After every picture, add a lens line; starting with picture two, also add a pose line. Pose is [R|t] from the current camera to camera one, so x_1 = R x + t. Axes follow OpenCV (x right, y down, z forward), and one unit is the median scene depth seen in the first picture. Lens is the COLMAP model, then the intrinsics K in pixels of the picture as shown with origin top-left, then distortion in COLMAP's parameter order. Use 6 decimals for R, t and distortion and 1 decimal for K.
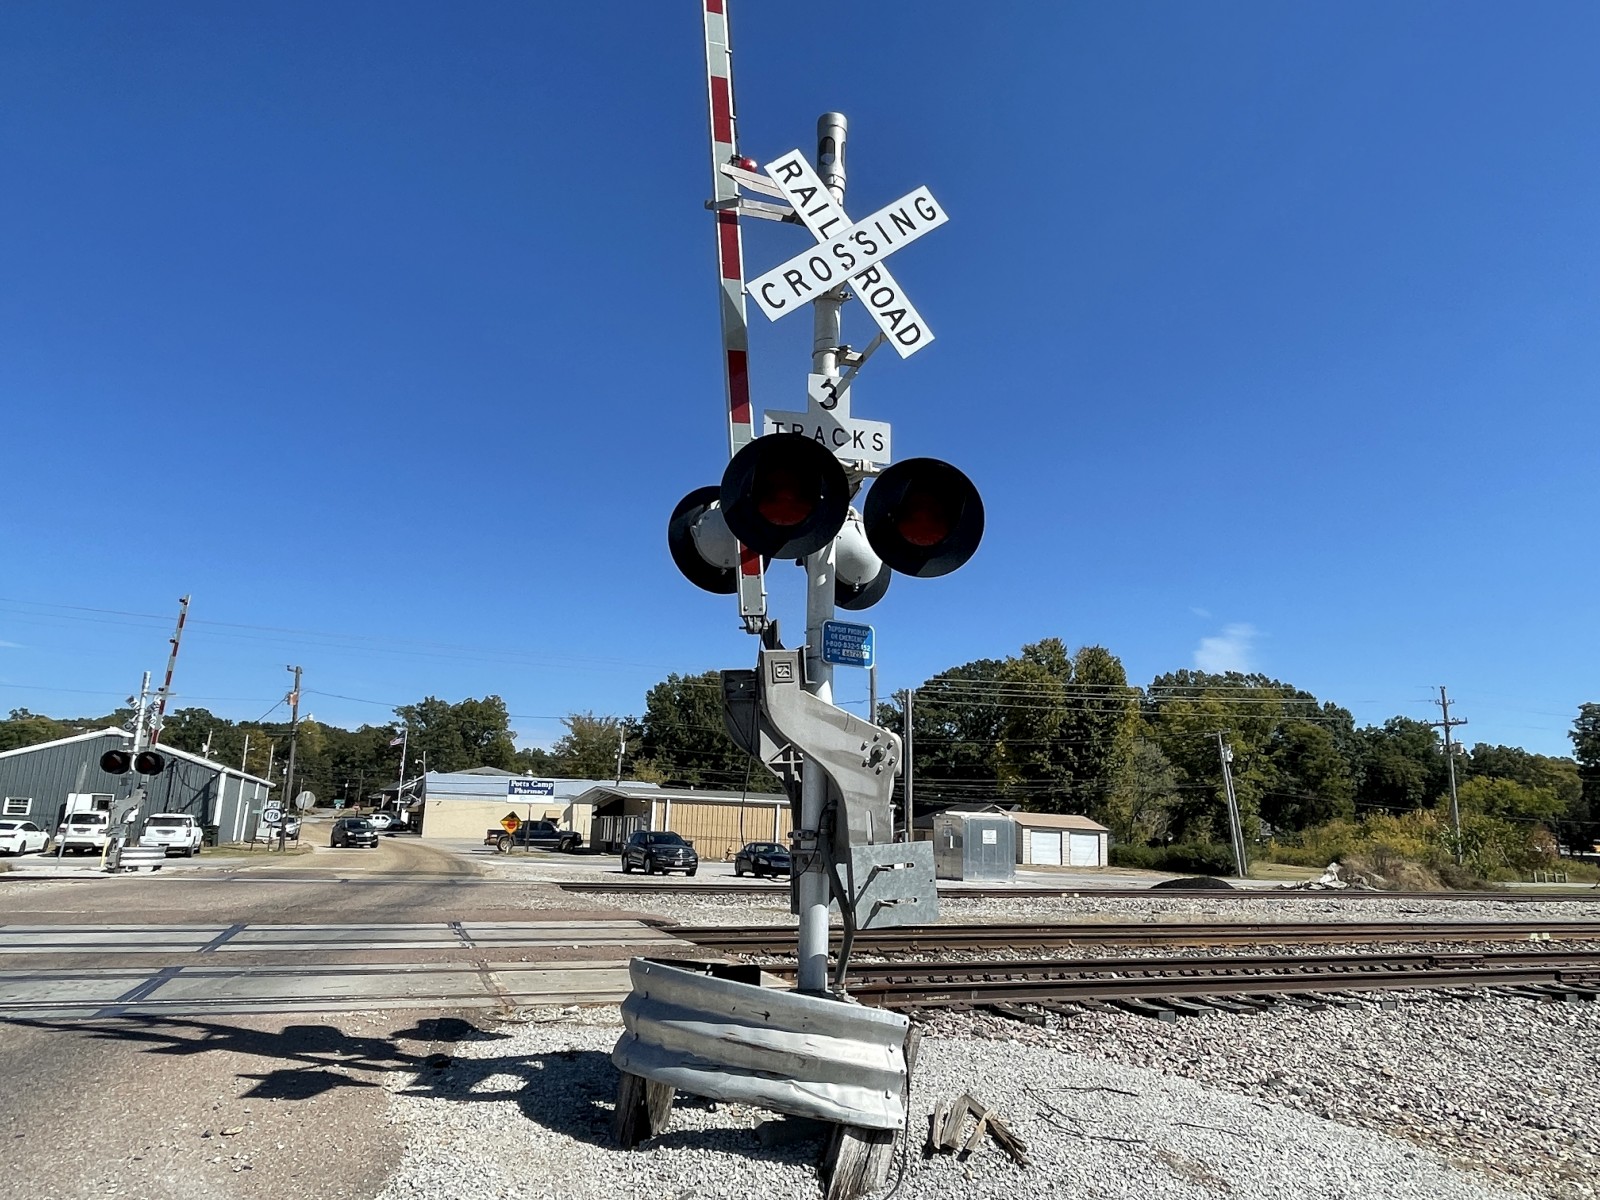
lens RADIAL K [[1024.9, 0, 806.7], [0, 1024.9, 588.5], [0, 0, 1]] dist [-0.008436, -0.000255]
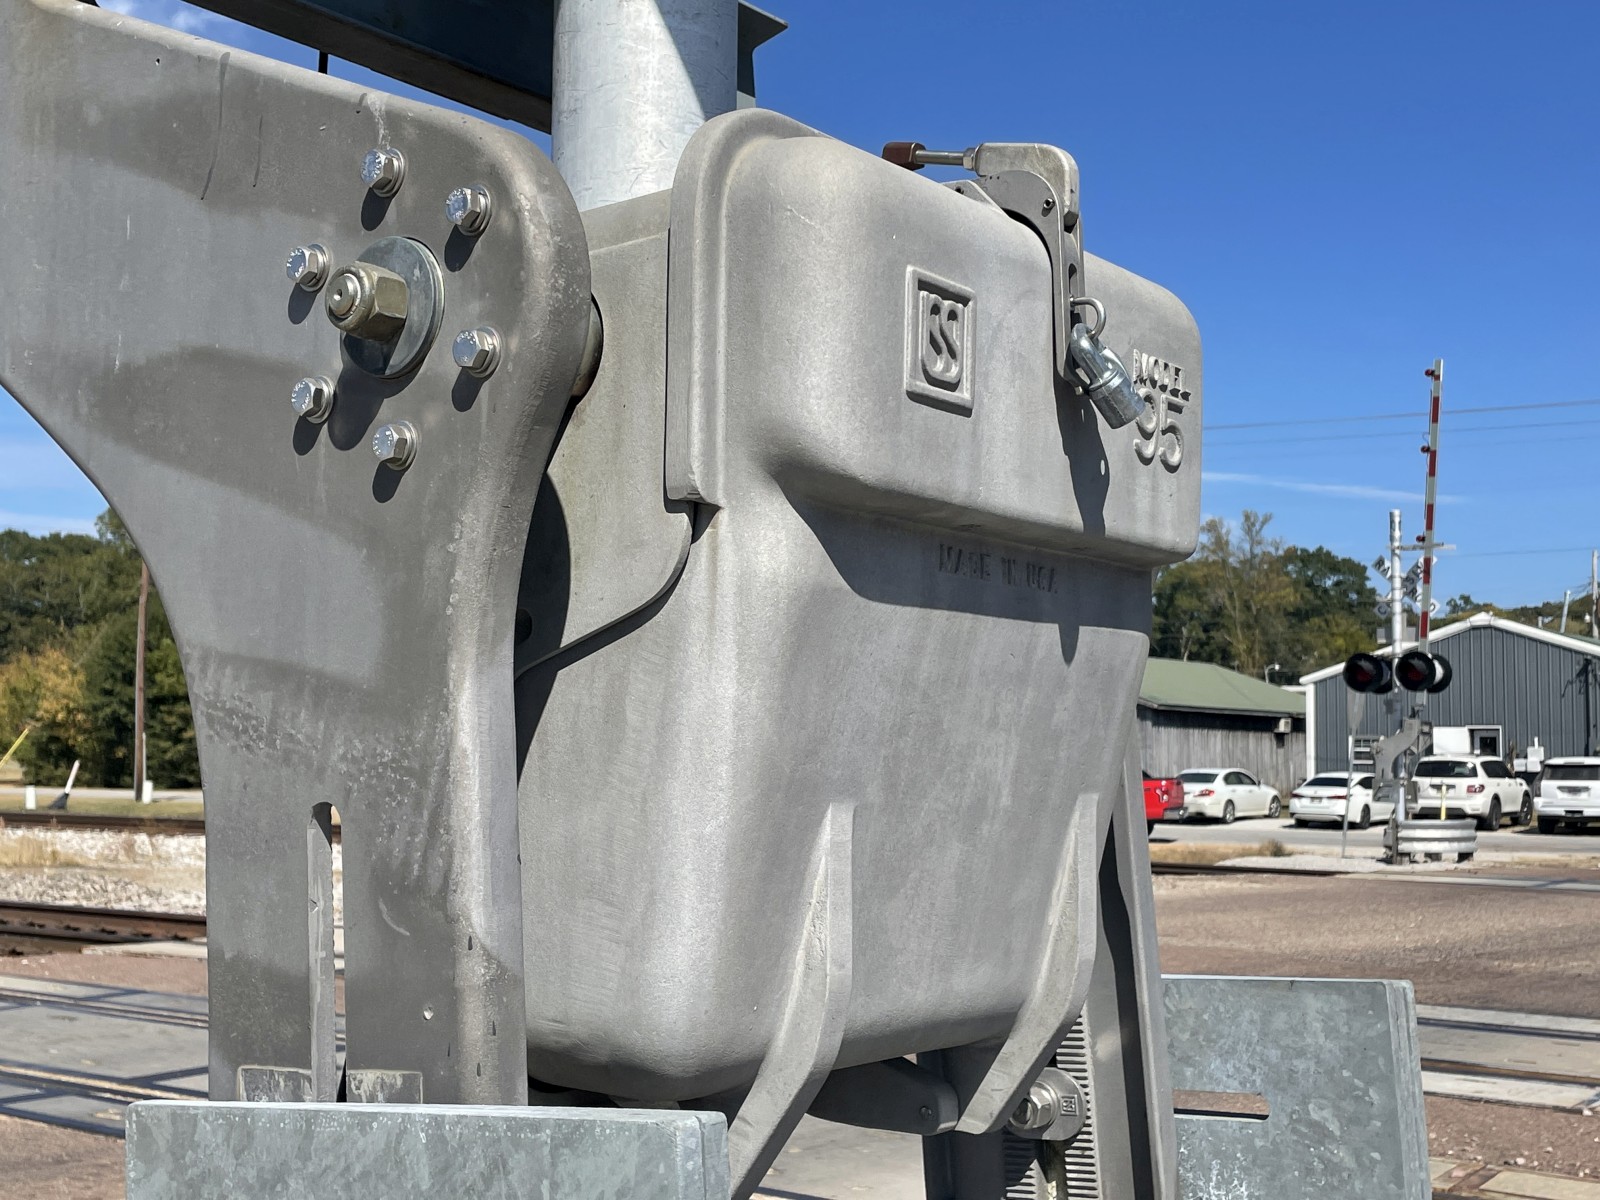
lens RADIAL K [[1911.3, 0, 802.8], [0, 1911.3, 602.5], [0, 0, 1]] dist [0.101486, 0.000000]
pose [[0.551468, -0.085009, -0.829853, 0.195092], [0.200748, 0.979083, 0.033109, 0.137584], [0.809681, -0.184850, 0.556998, 0.643502]]
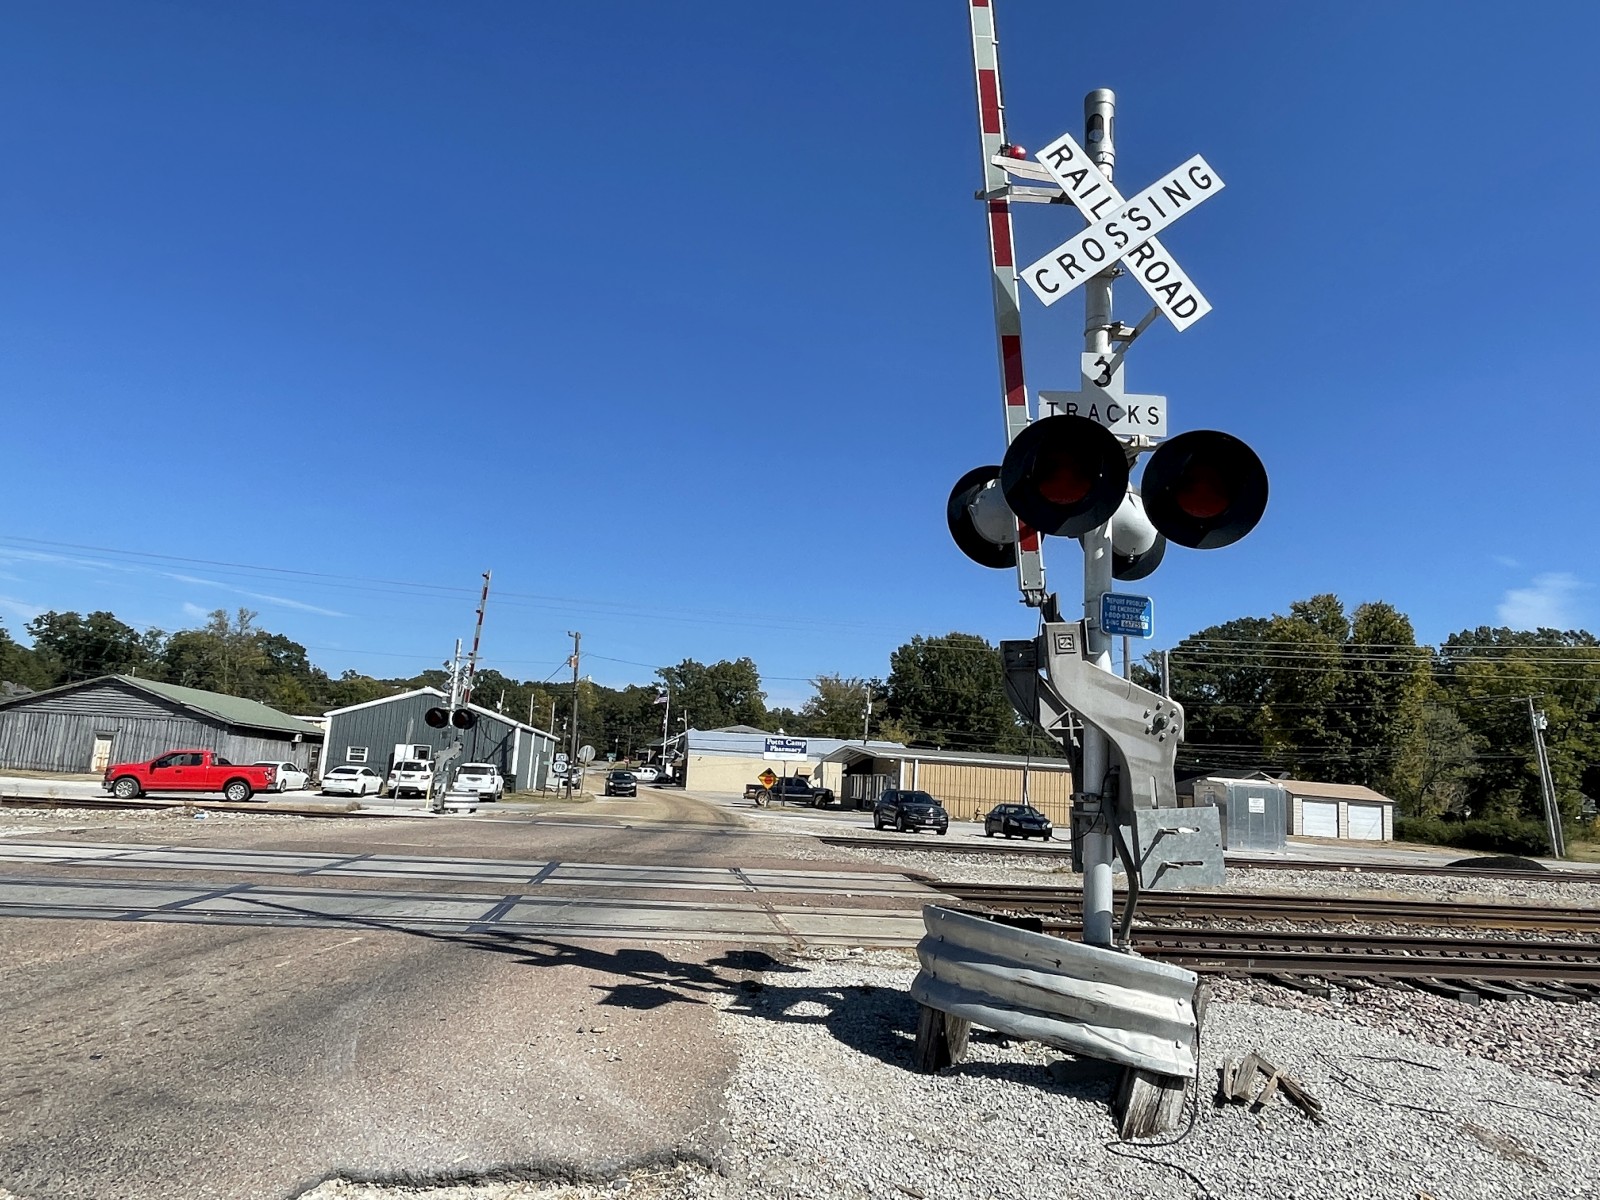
lens RADIAL K [[1024.9, 0, 806.3], [0, 1024.9, 593.3], [0, 0, 1]] dist [-0.008436, -0.000255]
pose [[0.972650, -0.017154, -0.231640, -0.026020], [0.026941, 0.998870, 0.039154, -0.012749], [0.230707, -0.044324, 0.972013, -0.056750]]
